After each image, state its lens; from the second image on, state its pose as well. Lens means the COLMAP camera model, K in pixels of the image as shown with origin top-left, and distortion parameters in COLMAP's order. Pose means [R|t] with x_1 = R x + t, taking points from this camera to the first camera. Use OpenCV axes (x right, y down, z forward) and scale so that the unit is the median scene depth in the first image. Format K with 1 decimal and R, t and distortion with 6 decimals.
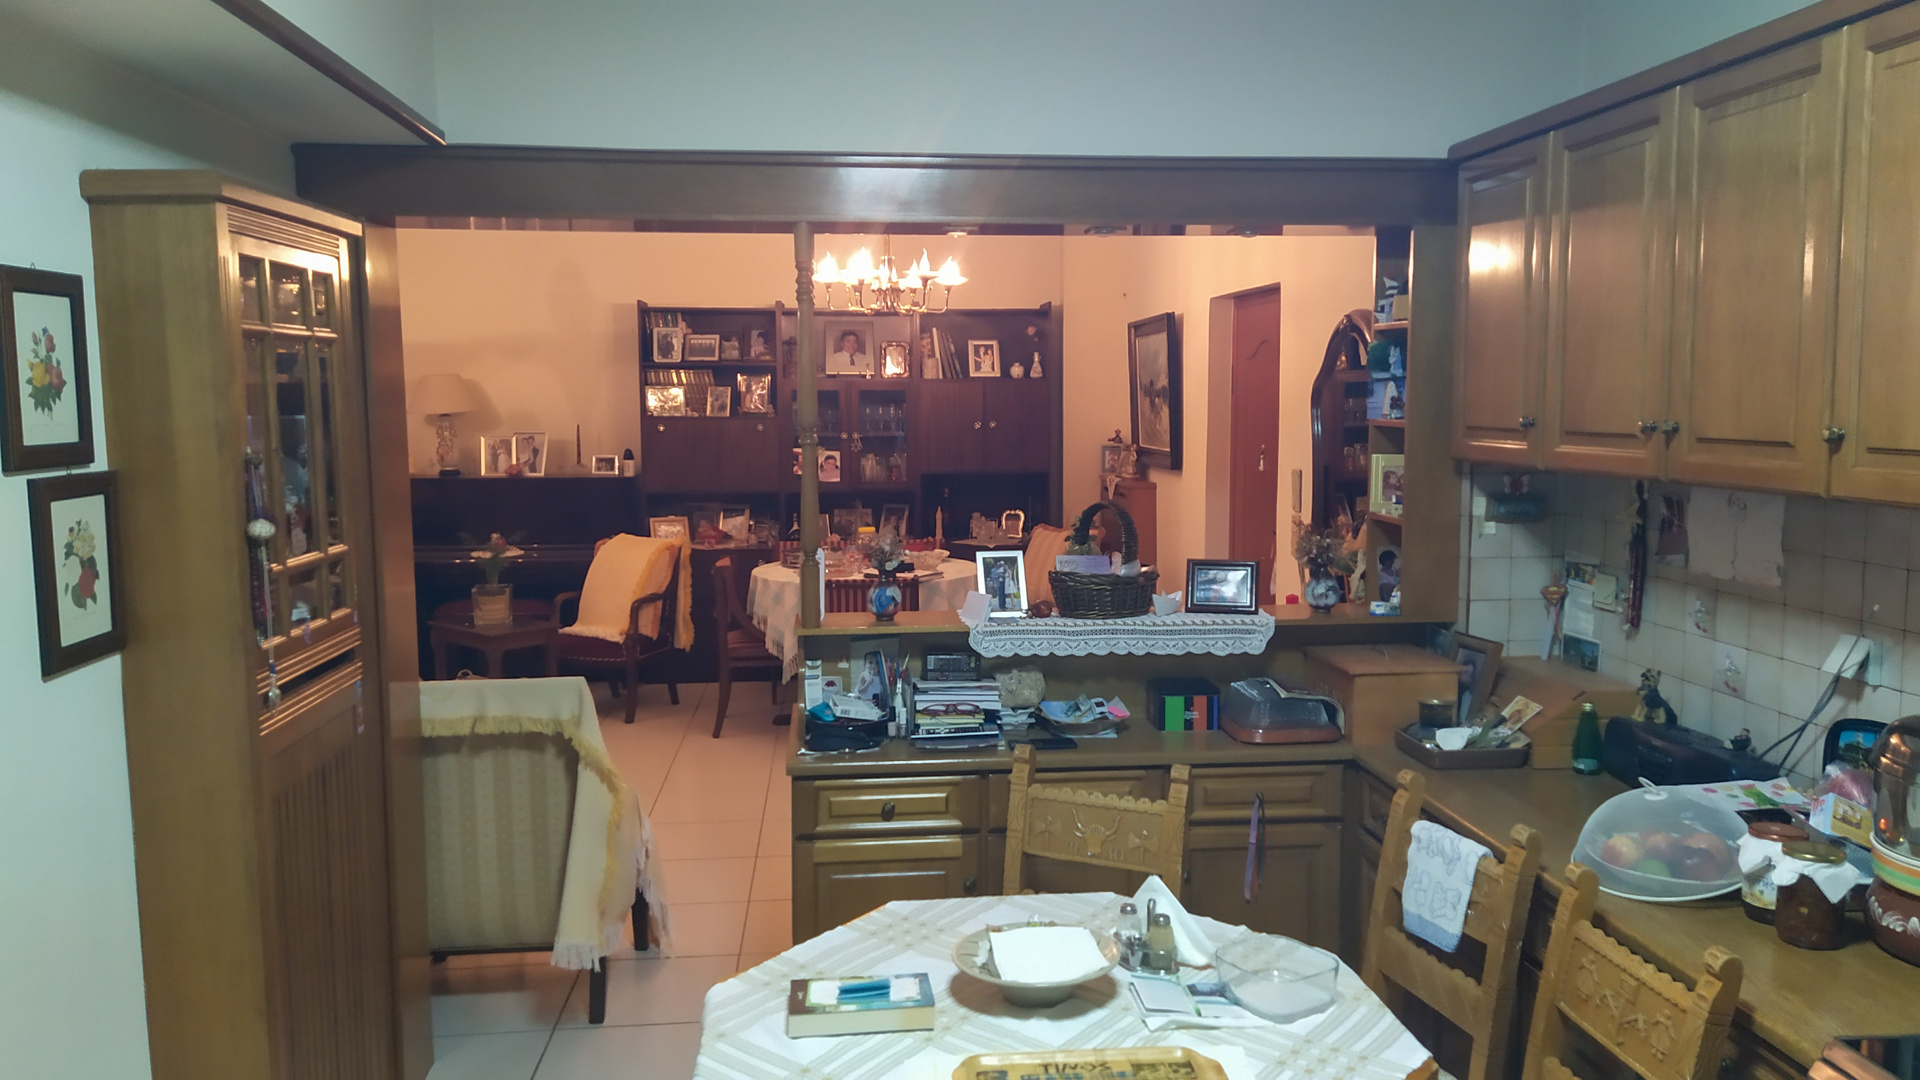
lens RADIAL K [[1415.5, 0, 963.8], [0, 1415.5, 537.4], [0, 0, 1]] dist [0.080905, -0.089934]
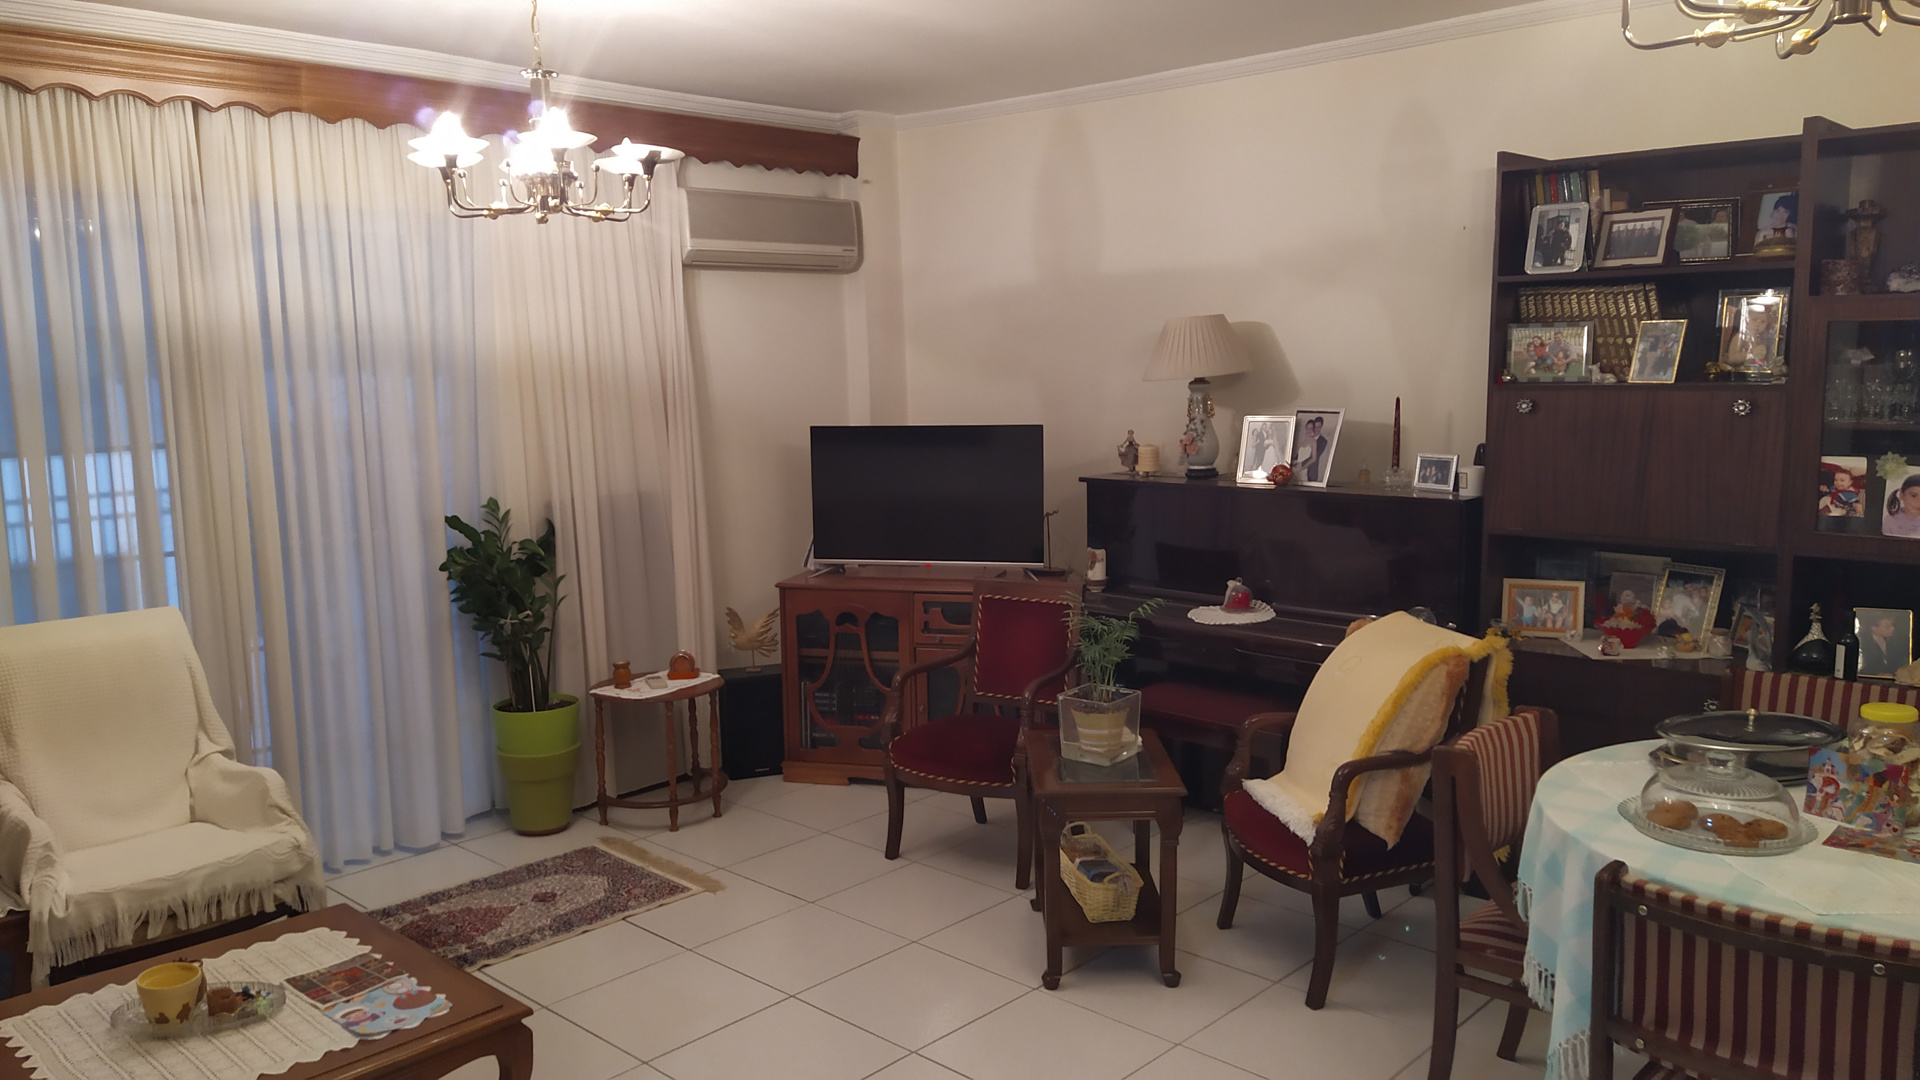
lens RADIAL K [[1415.5, 0, 974.1], [0, 1415.5, 541.3], [0, 0, 1]] dist [0.080905, -0.089934]
pose [[0.662954, 0.088199, -0.743446, 0.038108], [-0.057850, 0.996102, 0.066586, -0.051142], [0.746421, -0.001135, 0.665473, 0.510797]]
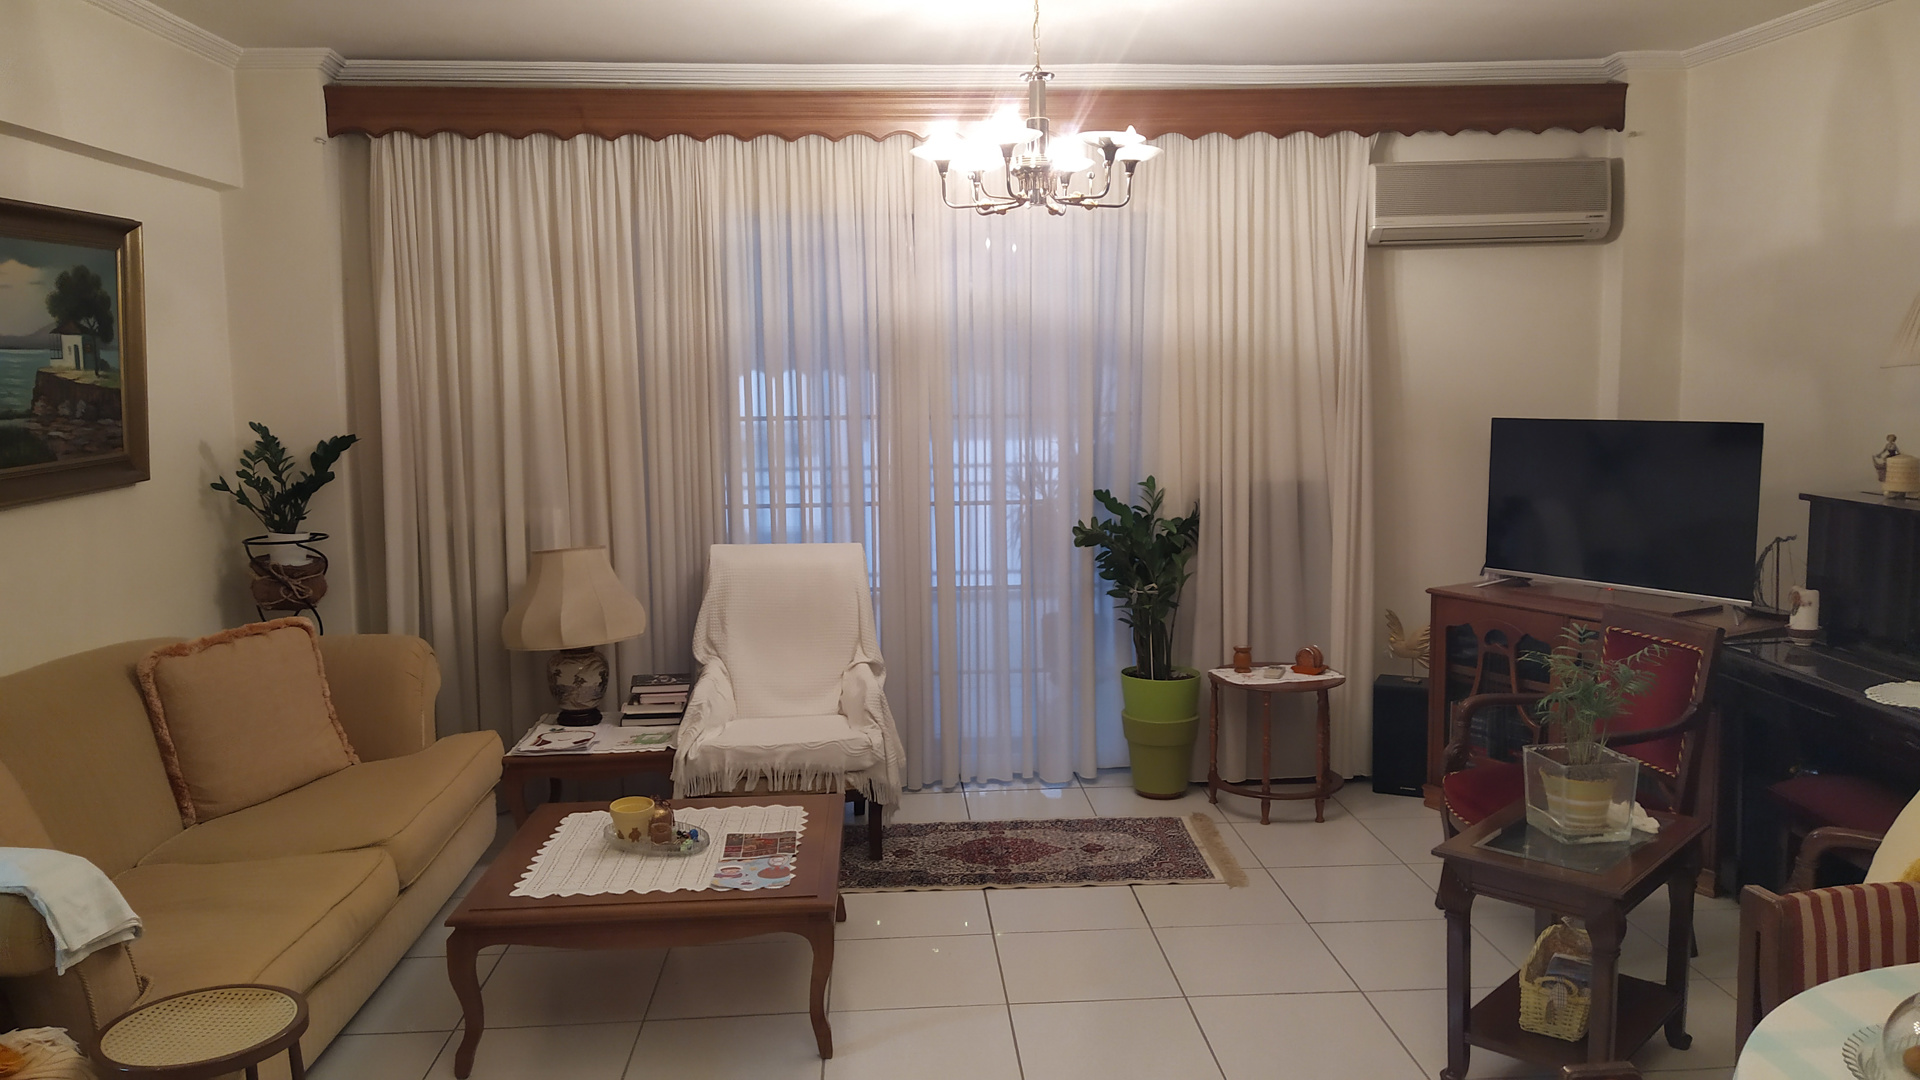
lens RADIAL K [[1415.5, 0, 961.2], [0, 1415.5, 549.5], [0, 0, 1]] dist [0.080905, -0.089934]
pose [[-0.031436, 0.126385, -0.991483, 0.098831], [-0.086331, 0.987923, 0.128668, -0.060572], [0.995770, 0.089641, -0.020146, 0.707358]]
